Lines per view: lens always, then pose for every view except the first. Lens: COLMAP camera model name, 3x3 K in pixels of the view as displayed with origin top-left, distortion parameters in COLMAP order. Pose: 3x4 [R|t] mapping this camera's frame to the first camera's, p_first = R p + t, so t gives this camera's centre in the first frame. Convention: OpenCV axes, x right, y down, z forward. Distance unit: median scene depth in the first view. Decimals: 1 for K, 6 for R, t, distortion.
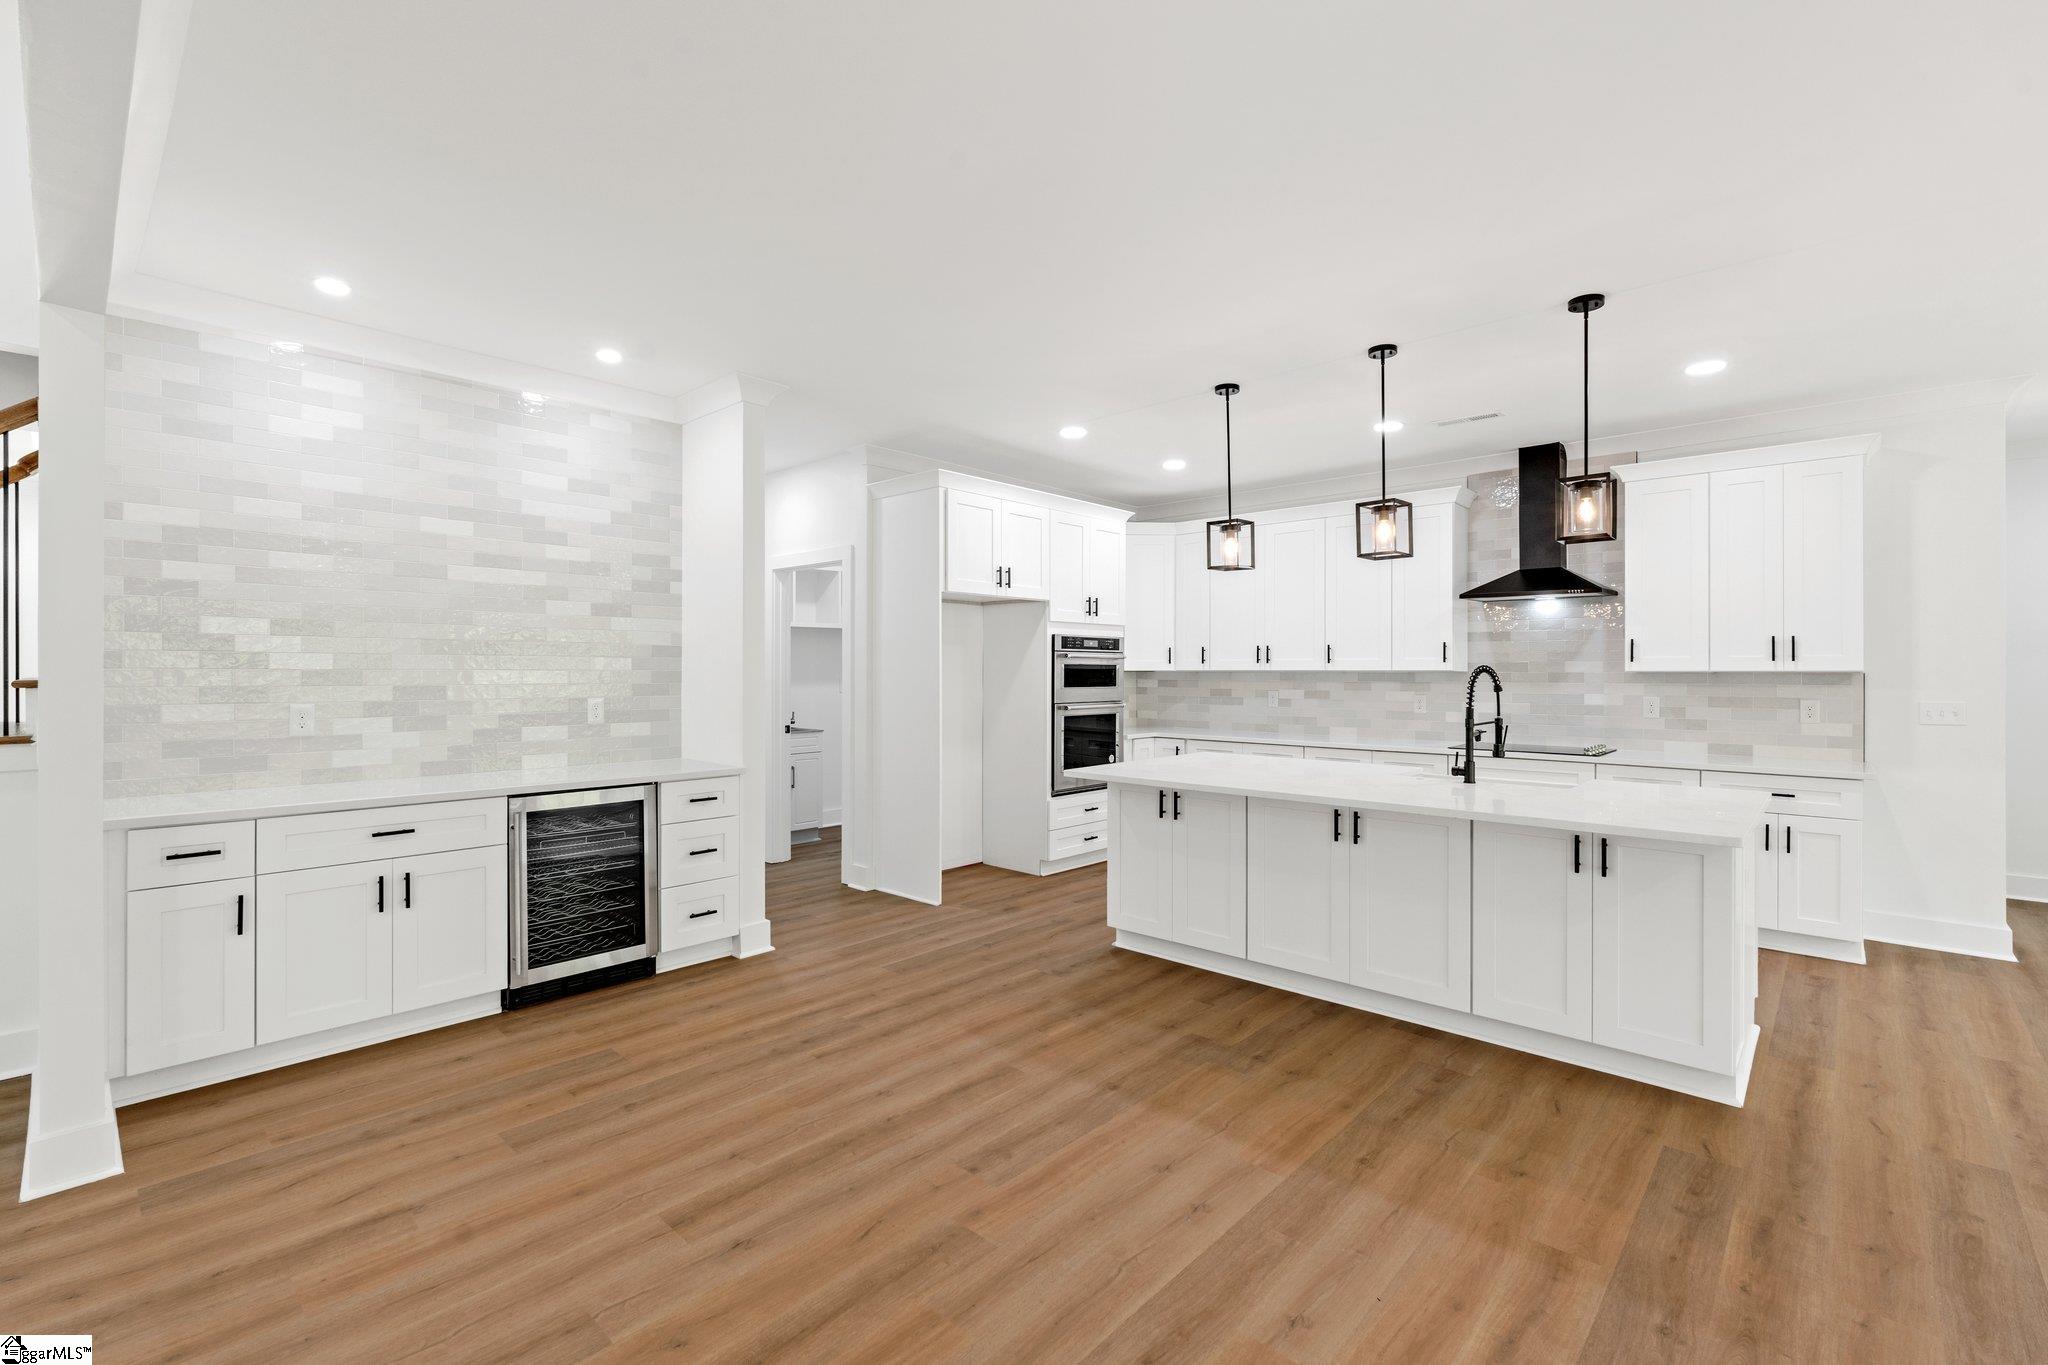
lens RADIAL K [[892.0, 0, 1025.9], [0, 892.0, 677.5], [0, 0, 1]] dist [-0.005955, 0.000036]
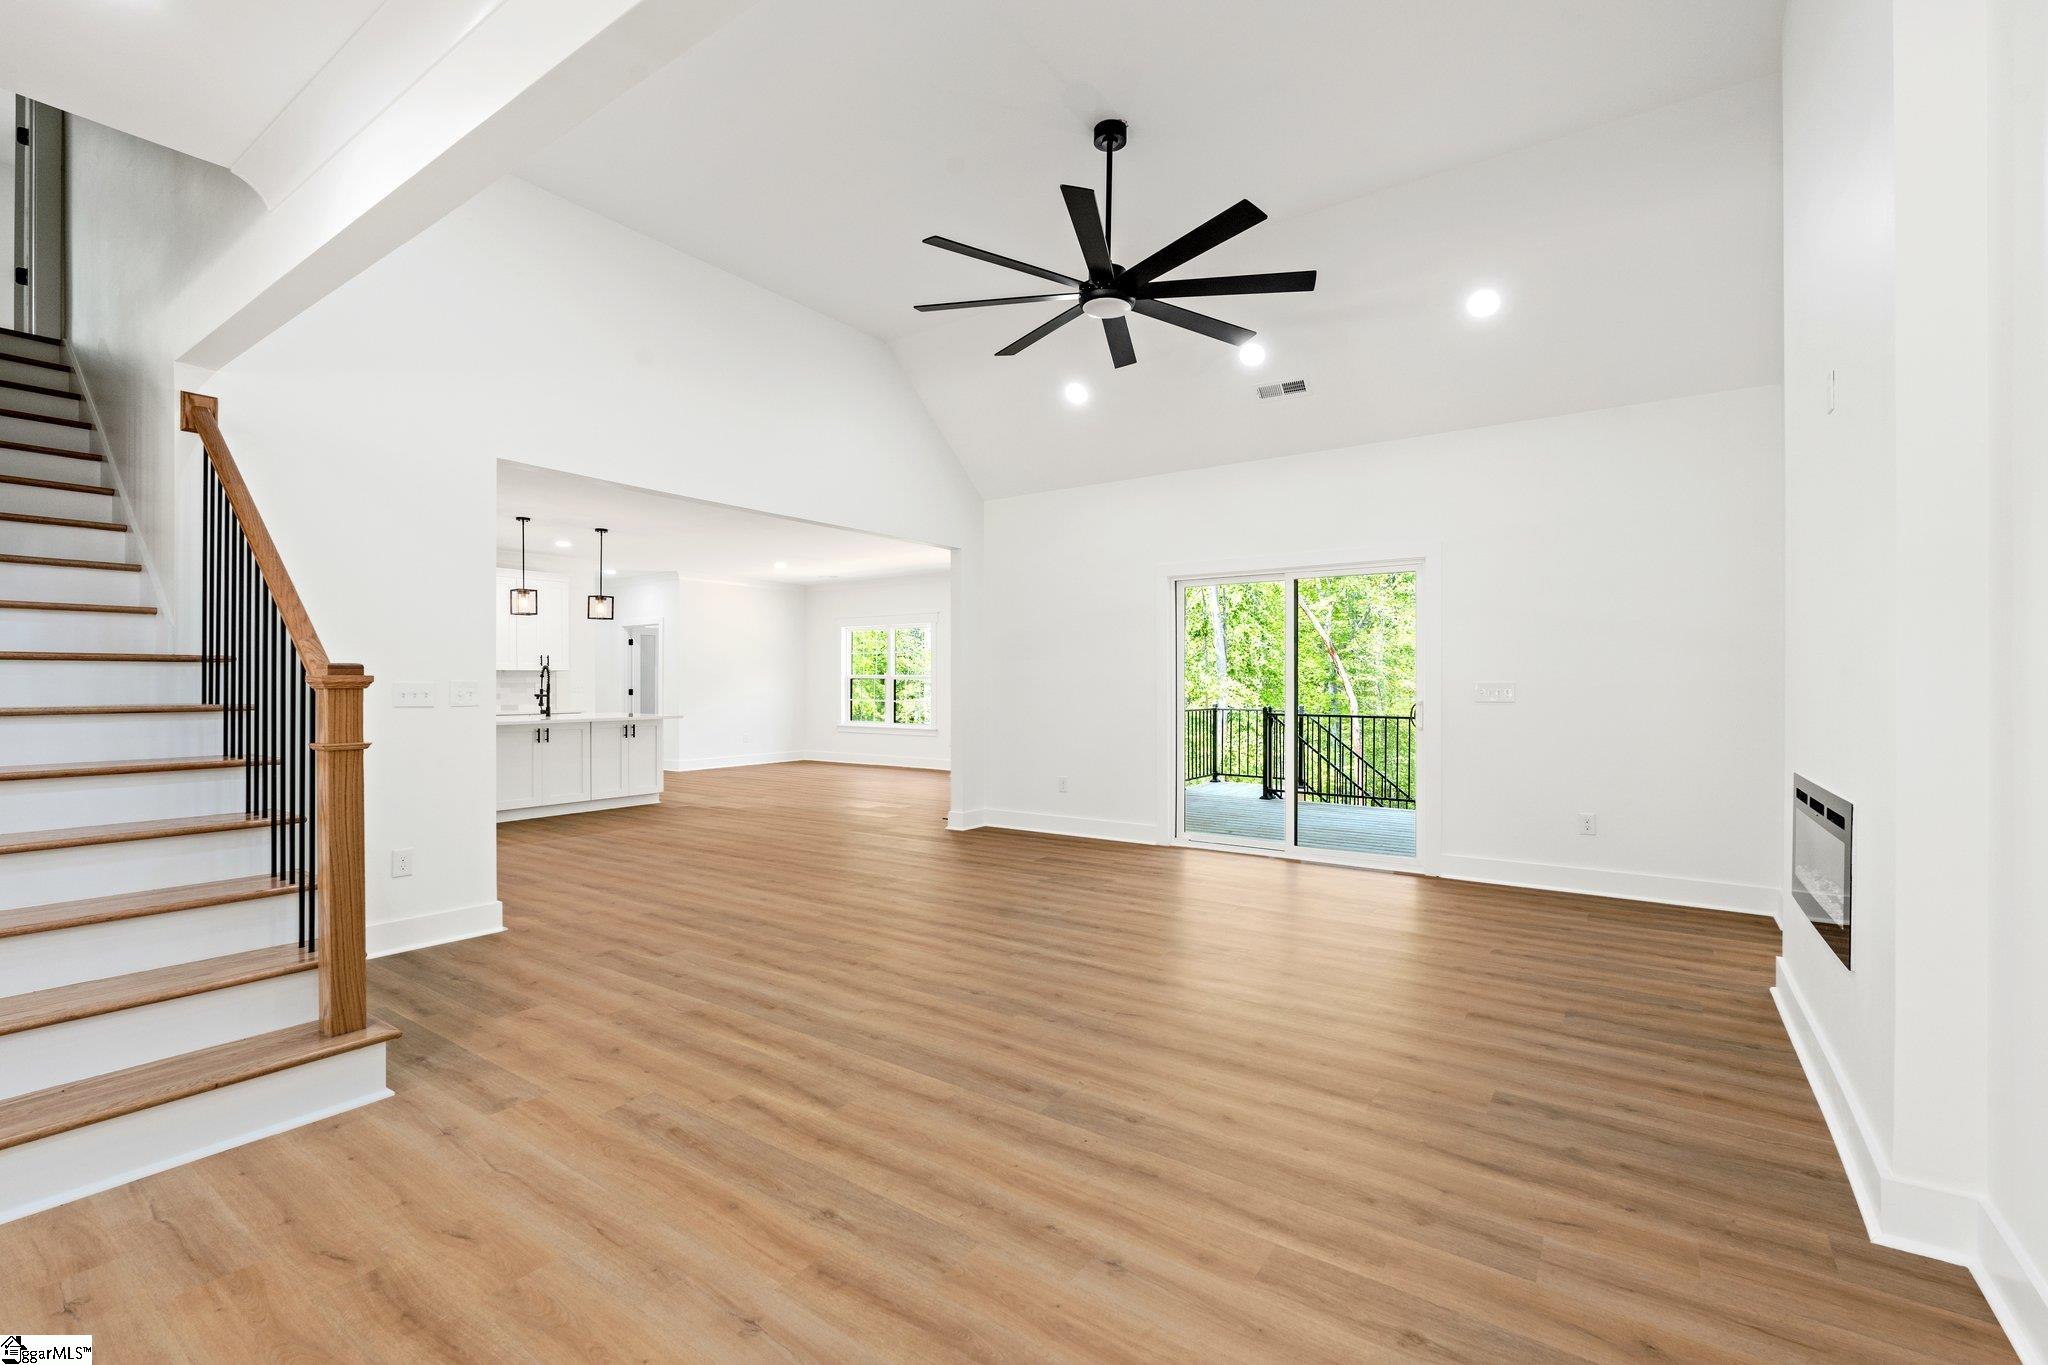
lens RADIAL K [[892.0, 0, 1025.9], [0, 892.0, 677.5], [0, 0, 1]] dist [-0.005955, 0.000036]
pose [[-0.136097, 0.003873, 0.990688, -1.467002], [0.010343, 0.999943, -0.002488, 0.028013], [-0.990642, 0.009908, -0.136129, 0.070742]]
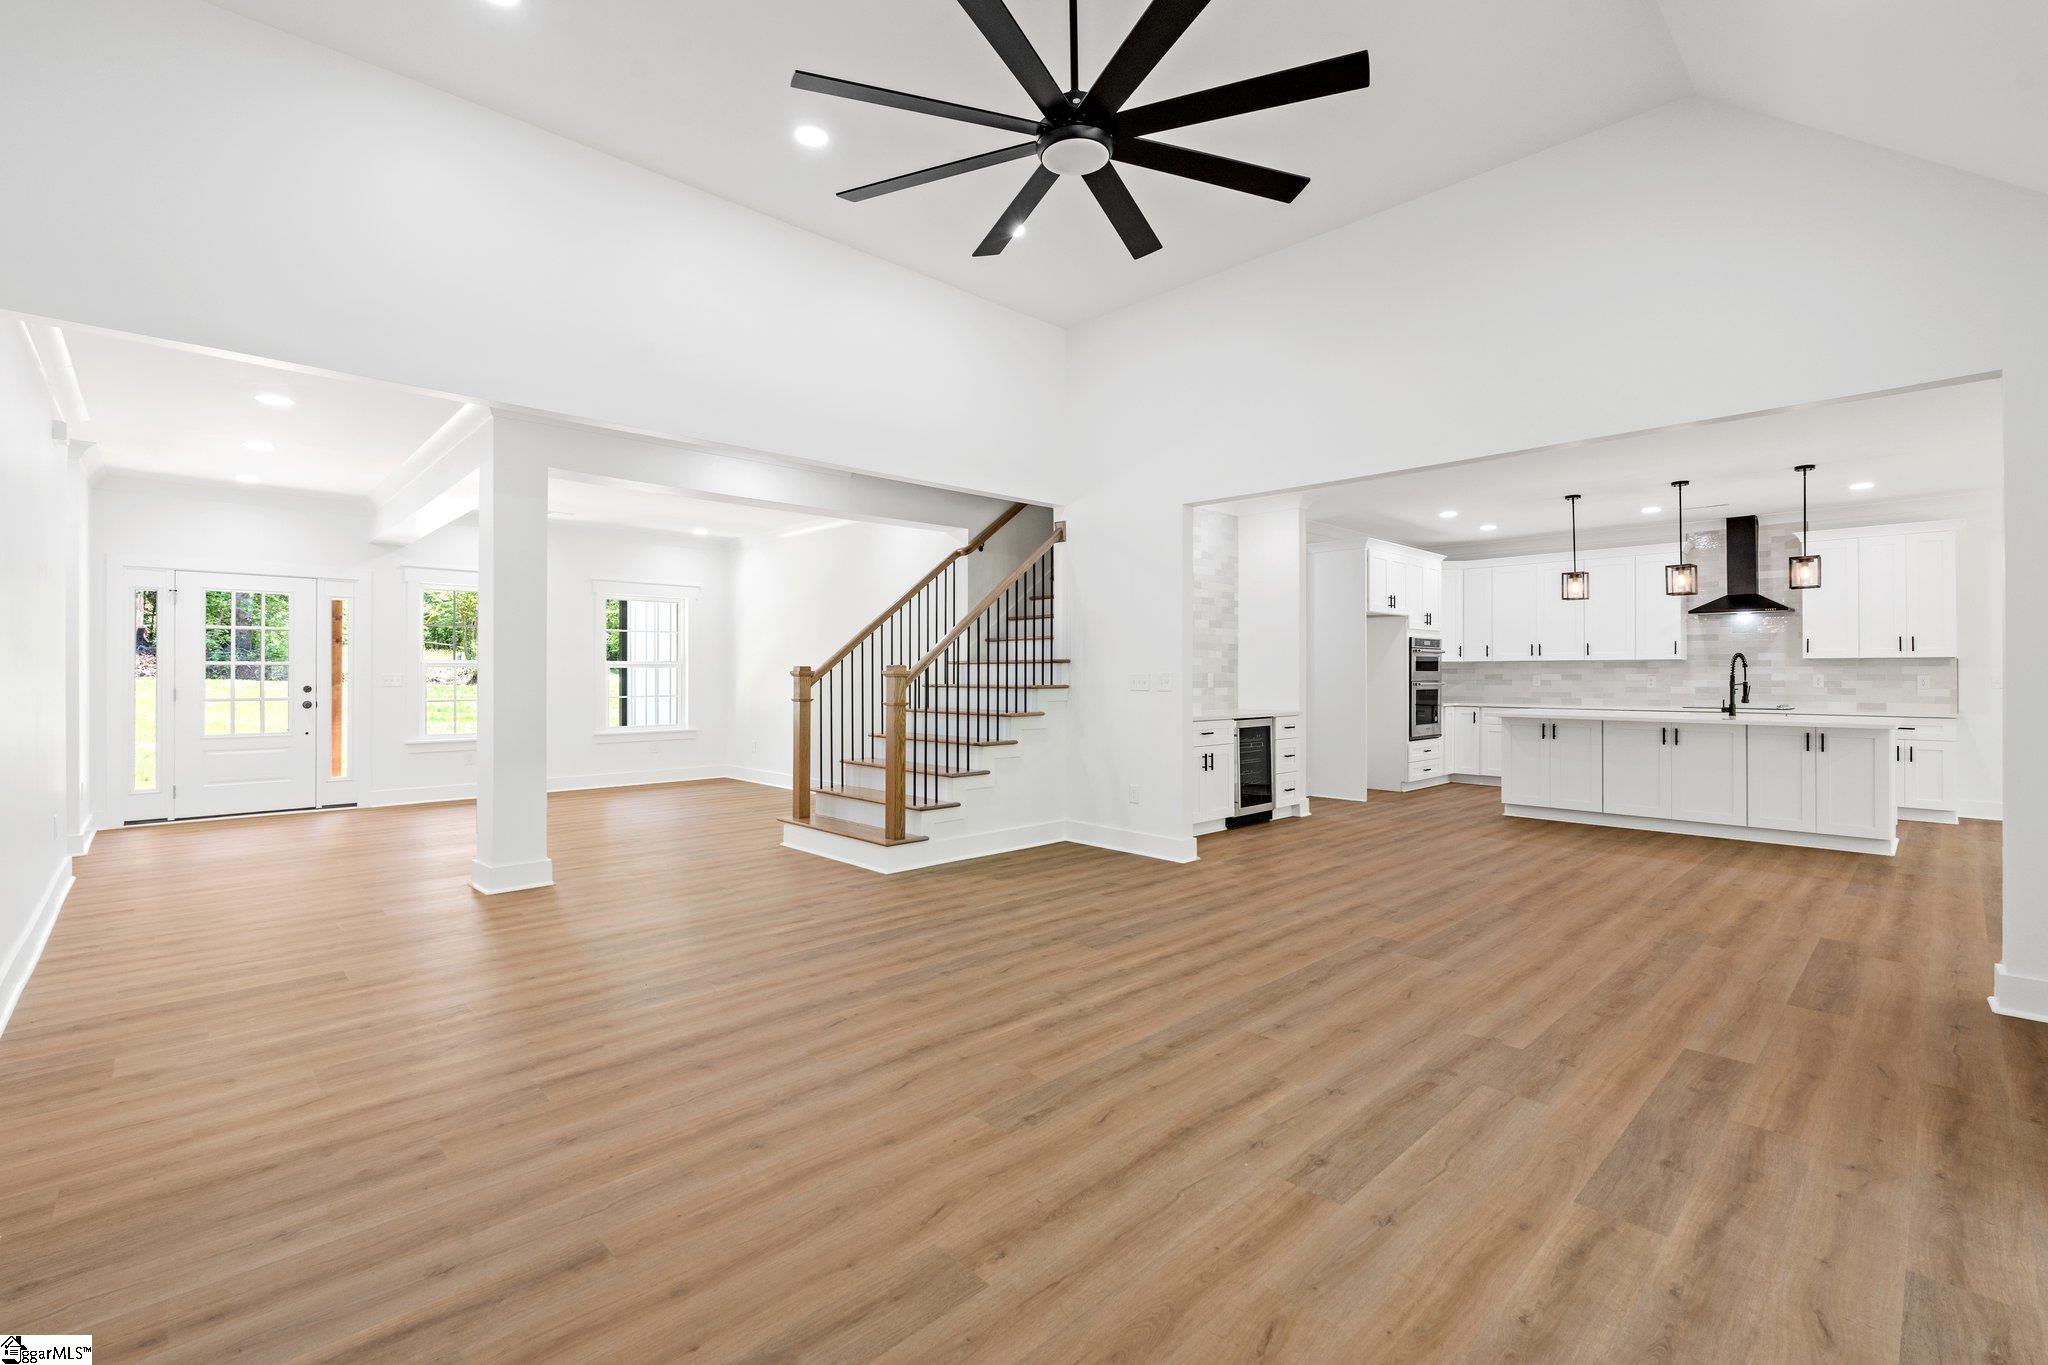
lens RADIAL K [[892.0, 0, 1025.9], [0, 892.0, 677.5], [0, 0, 1]] dist [-0.005955, 0.000036]
pose [[0.998121, -0.001082, -0.061261, -0.651201], [0.000817, 0.999990, -0.004354, 0.034081], [0.061265, 0.004296, 0.998112, -0.714817]]
